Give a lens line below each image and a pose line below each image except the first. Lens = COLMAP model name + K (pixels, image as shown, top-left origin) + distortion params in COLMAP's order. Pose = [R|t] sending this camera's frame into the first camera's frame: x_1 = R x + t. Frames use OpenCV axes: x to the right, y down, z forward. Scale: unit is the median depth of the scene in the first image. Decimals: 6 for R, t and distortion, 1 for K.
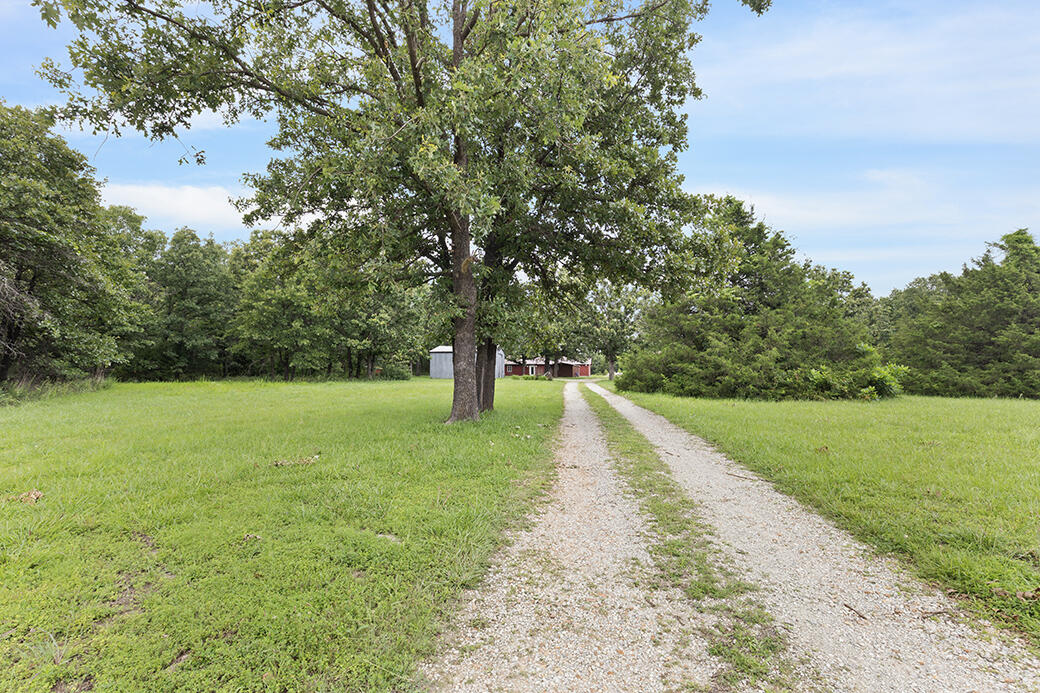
lens RADIAL K [[470.2, 0, 520.3], [0, 470.2, 350.4], [0, 0, 1]] dist [0.013435, 0.000323]
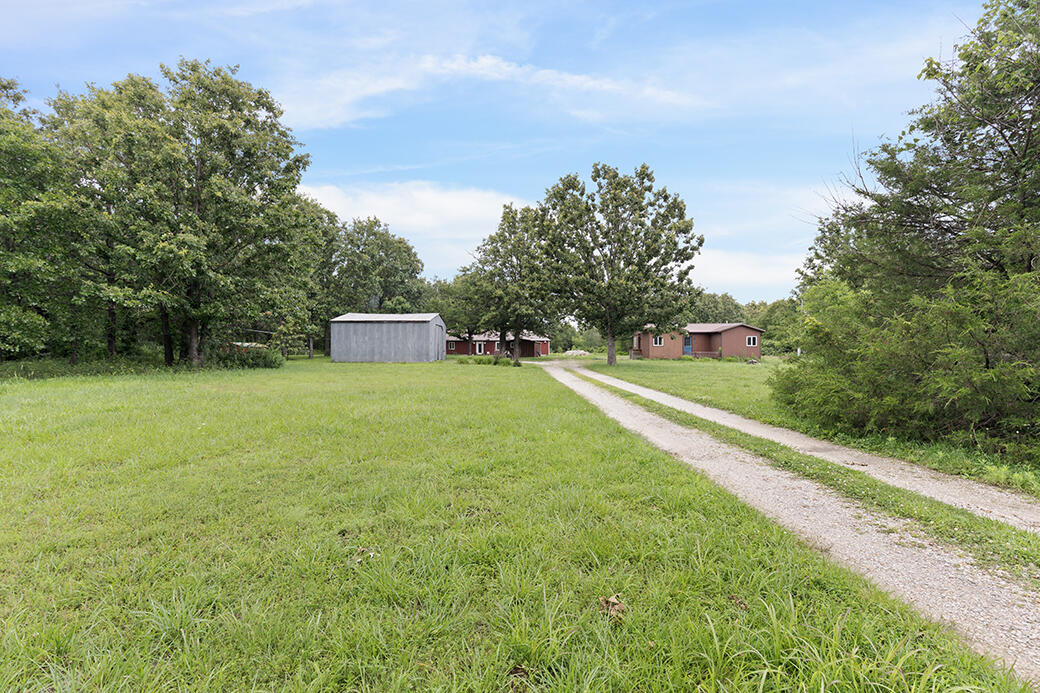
lens RADIAL K [[470.2, 0, 518.3], [0, 470.2, 343.1], [0, 0, 1]] dist [0.013435, 0.000323]
pose [[0.992828, 0.000464, 0.119551, -0.008330], [-0.004637, 0.999389, 0.034632, 0.007471], [-0.119462, -0.034938, 0.992224, 0.247116]]
